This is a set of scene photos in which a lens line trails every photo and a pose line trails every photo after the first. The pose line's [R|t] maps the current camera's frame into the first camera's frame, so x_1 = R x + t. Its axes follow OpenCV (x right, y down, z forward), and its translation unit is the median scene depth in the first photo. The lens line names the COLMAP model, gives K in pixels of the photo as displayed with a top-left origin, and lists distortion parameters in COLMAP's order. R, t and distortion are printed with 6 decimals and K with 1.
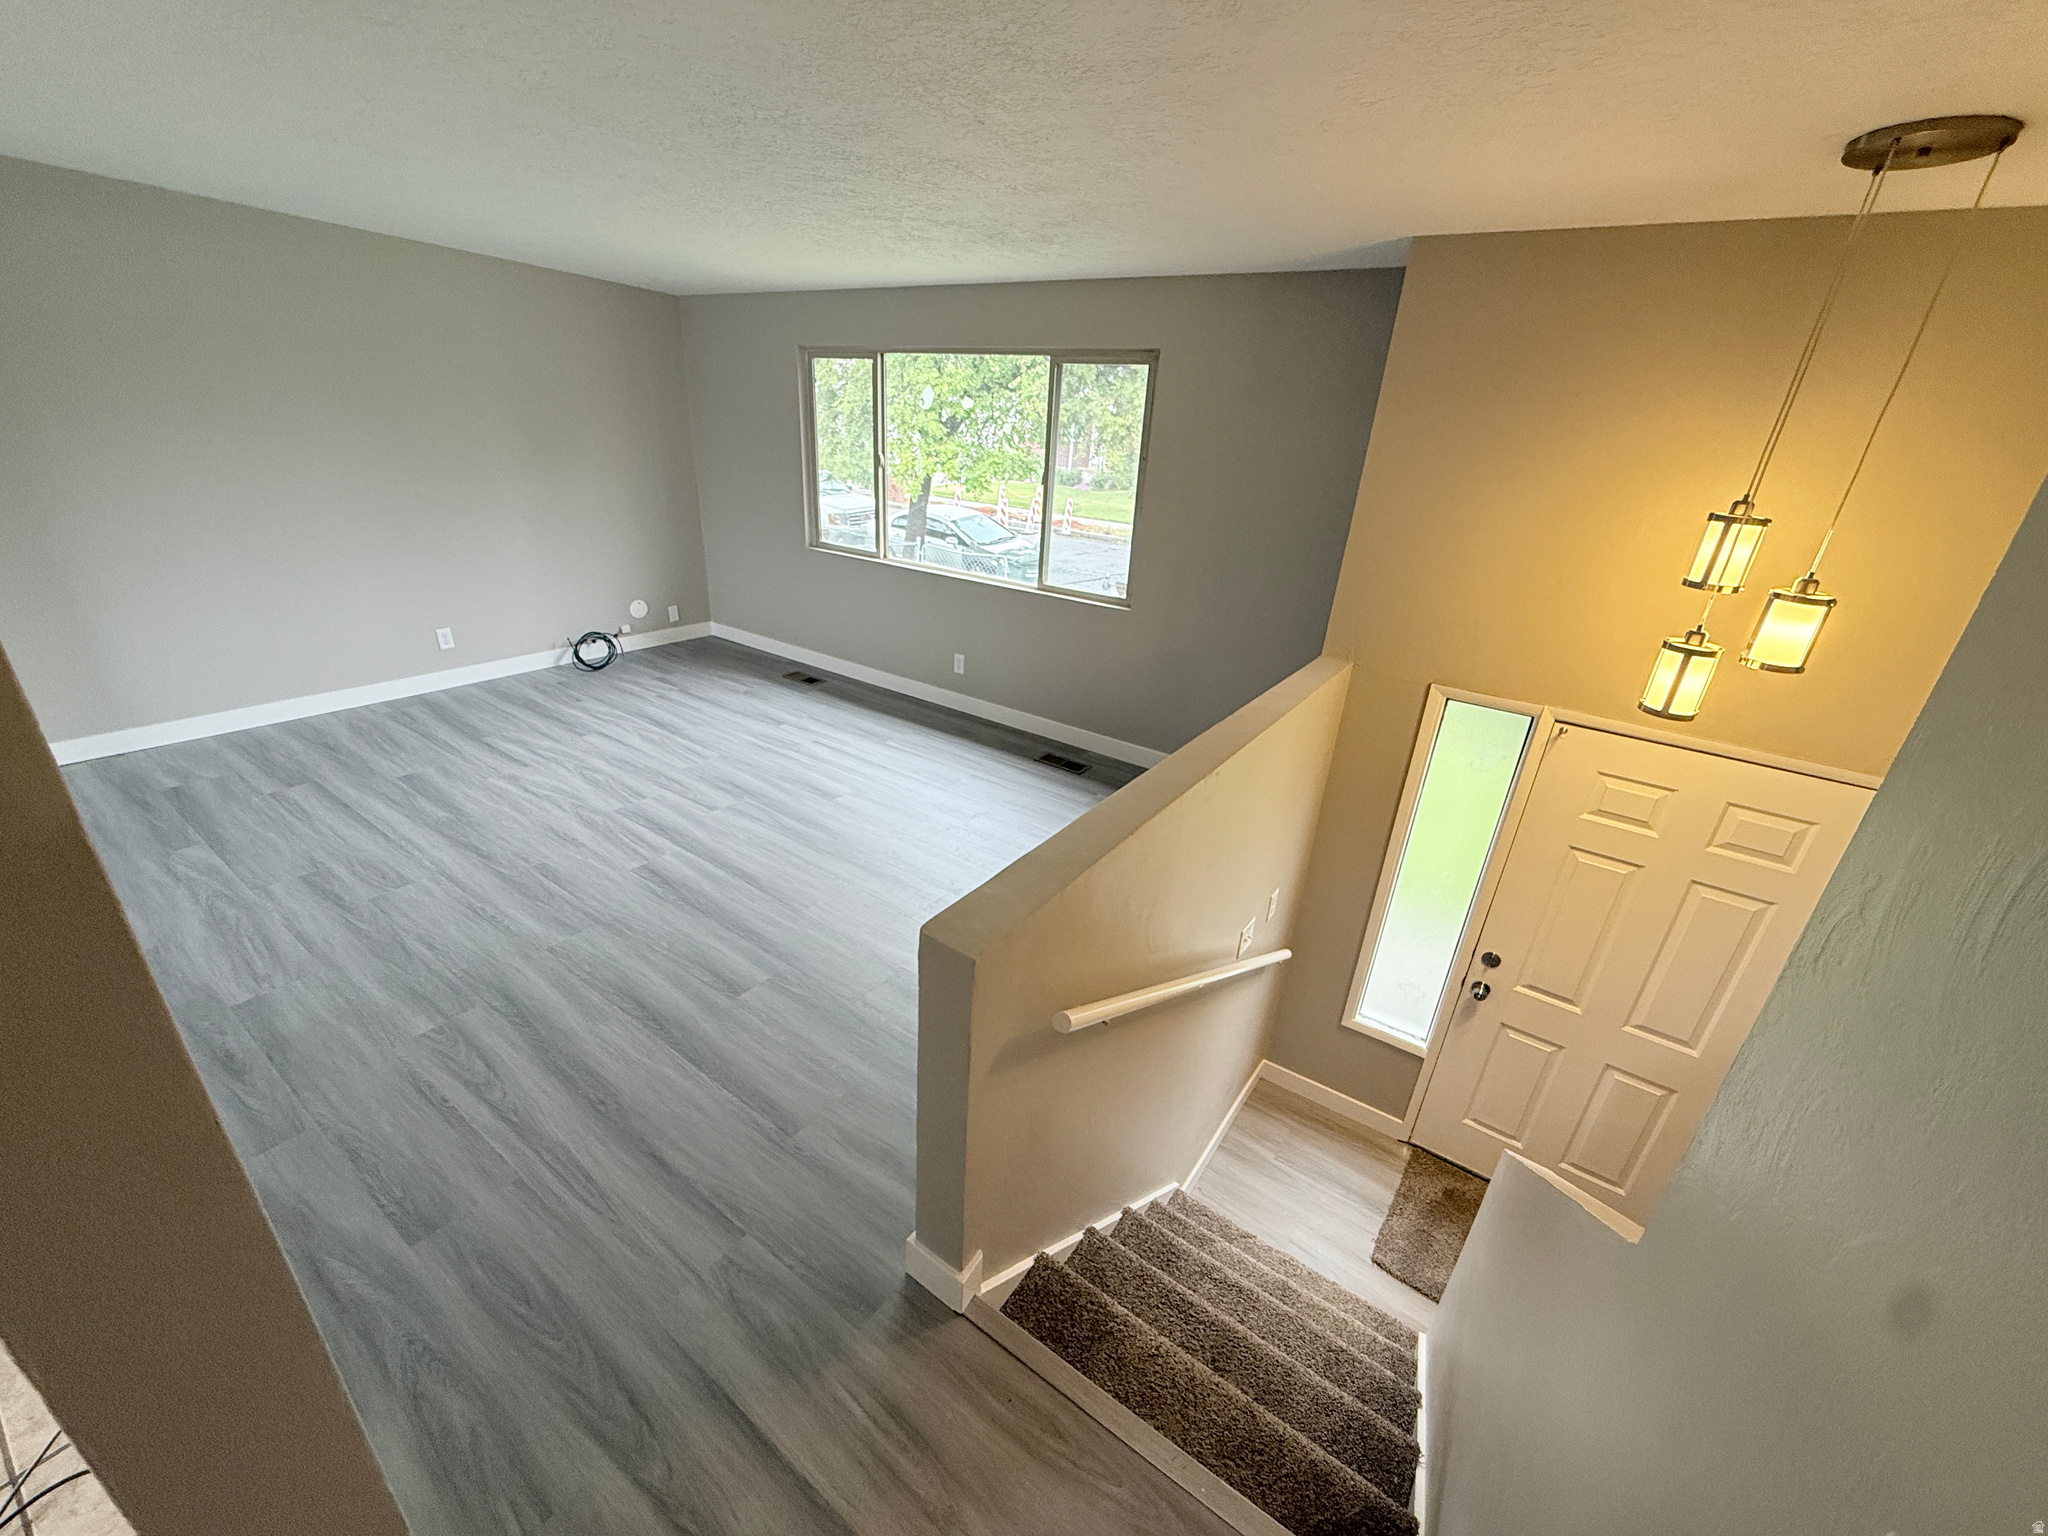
lens RADIAL K [[818.9, 0, 1016.4], [0, 818.9, 764.9], [0, 0, 1]] dist [-0.001051, 0.000230]
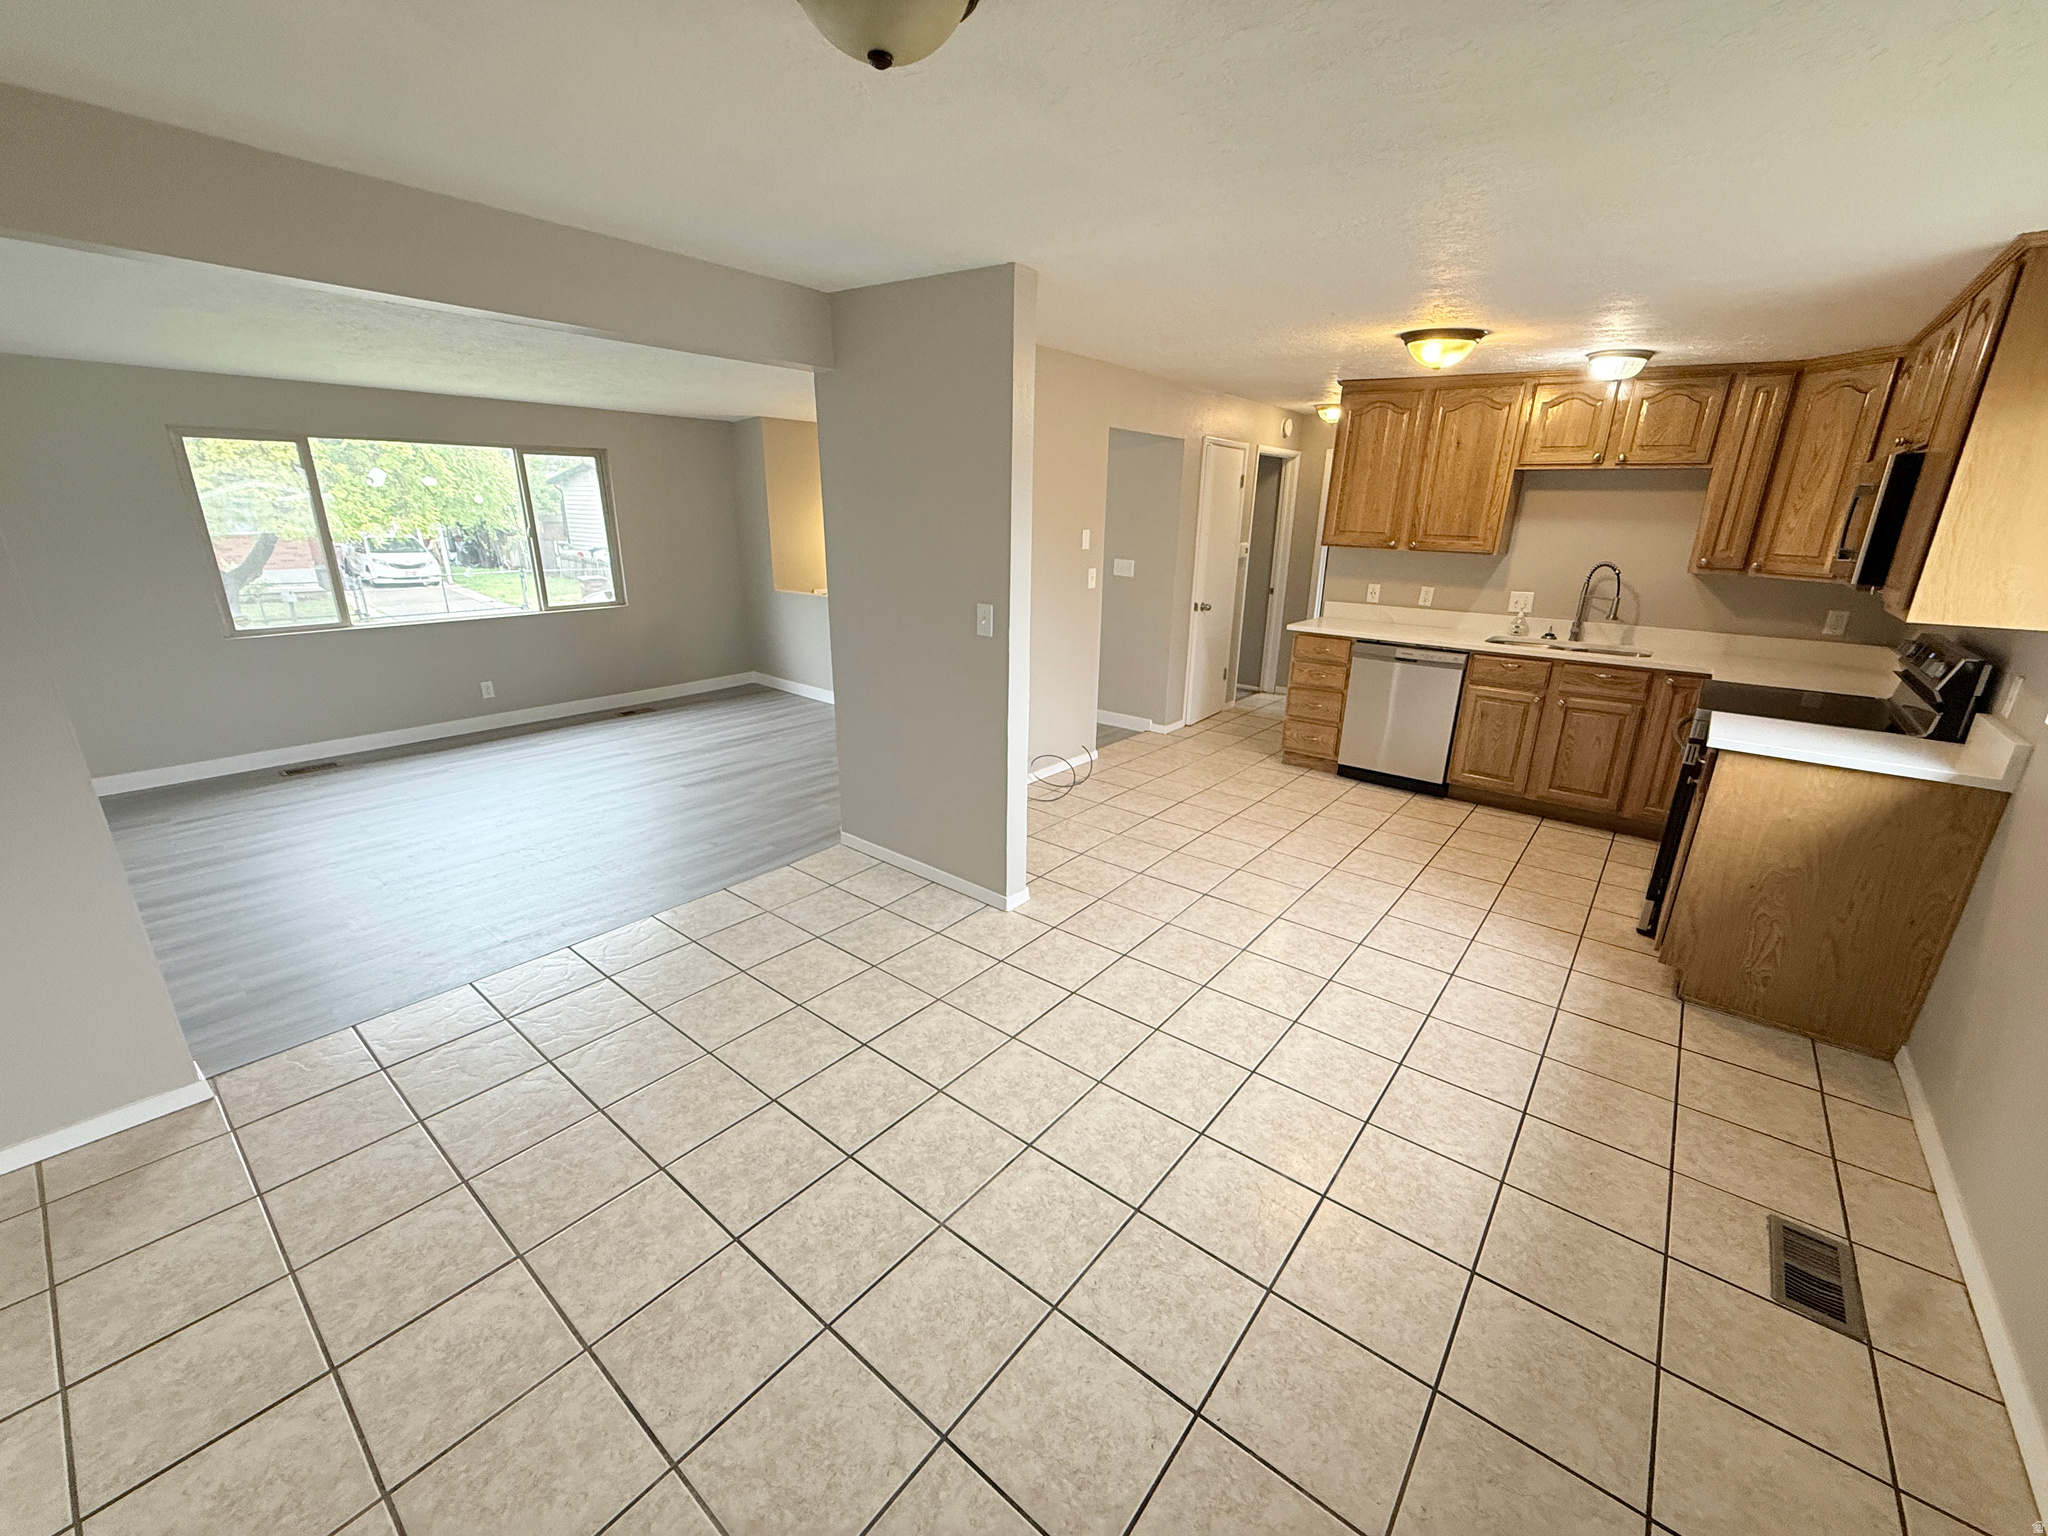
lens RADIAL K [[818.9, 0, 1016.9], [0, 818.9, 770.6], [0, 0, 1]] dist [-0.001051, 0.000230]
pose [[0.067979, -0.349090, 0.934620, -1.237704], [0.396278, 0.869169, 0.295821, -0.070840], [-0.915611, 0.350260, 0.197422, 0.089338]]
